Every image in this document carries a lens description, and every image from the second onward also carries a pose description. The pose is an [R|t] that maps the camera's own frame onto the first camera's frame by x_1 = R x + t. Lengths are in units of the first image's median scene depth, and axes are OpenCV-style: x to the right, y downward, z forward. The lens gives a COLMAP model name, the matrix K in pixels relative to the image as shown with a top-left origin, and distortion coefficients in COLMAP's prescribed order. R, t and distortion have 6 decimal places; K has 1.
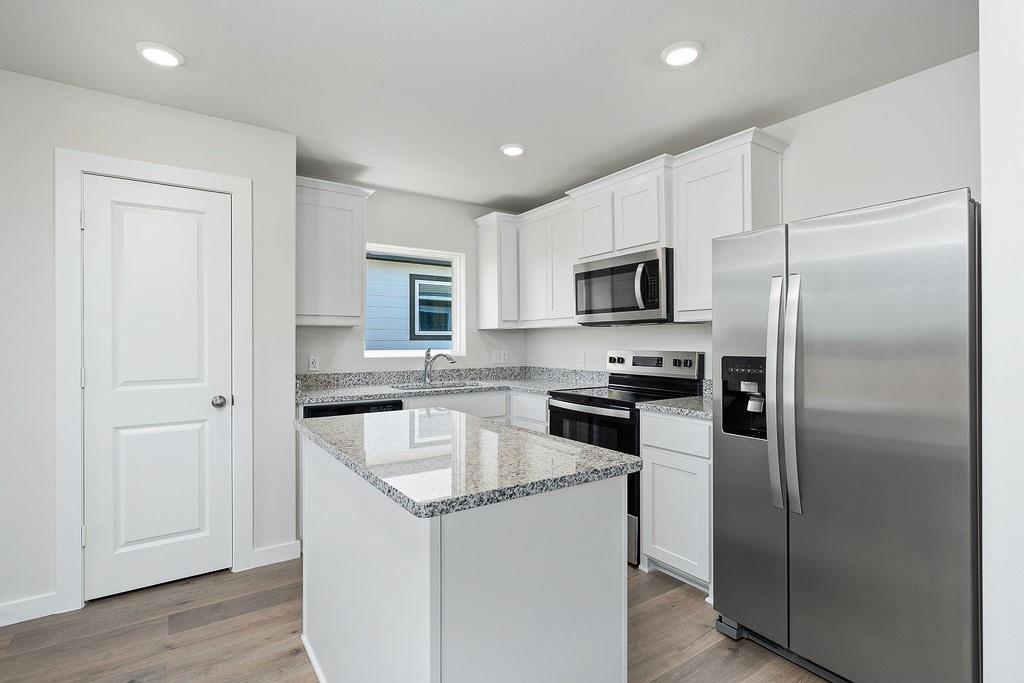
lens RADIAL K [[486.3, 0, 512.4], [0, 486.3, 340.1], [0, 0, 1]] dist [0.003873, 0.000283]
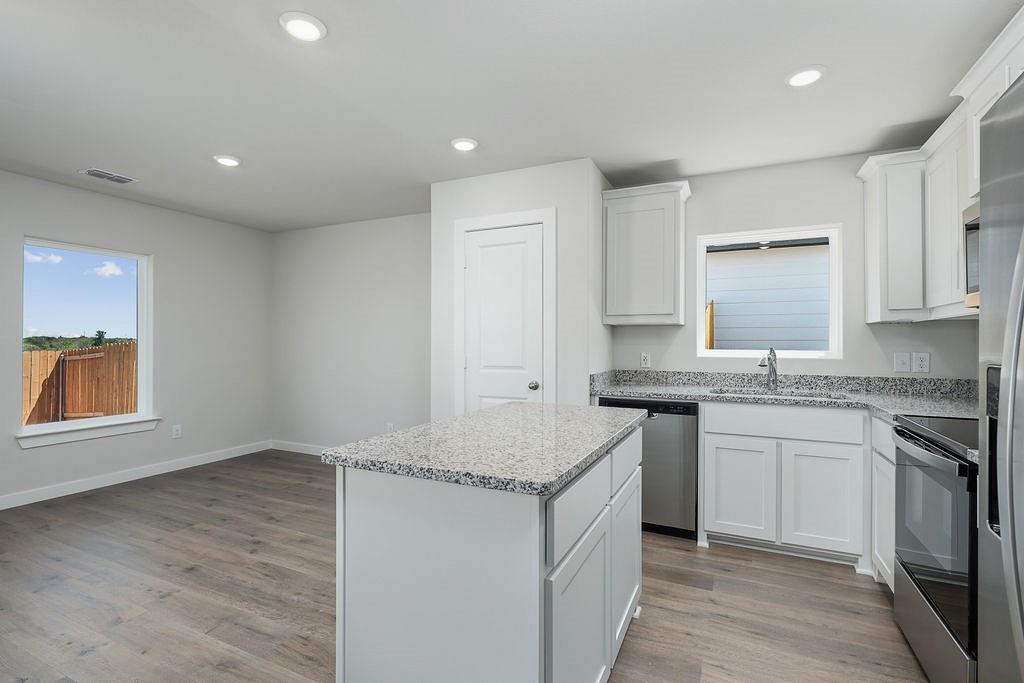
lens RADIAL K [[486.3, 0, 514.9], [0, 486.3, 343.9], [0, 0, 1]] dist [0.003873, 0.000283]
pose [[0.506384, 0.005629, -0.862289, 0.443498], [-0.001601, 0.999983, 0.005588, 0.007881], [0.862306, -0.001449, 0.506385, 0.270610]]
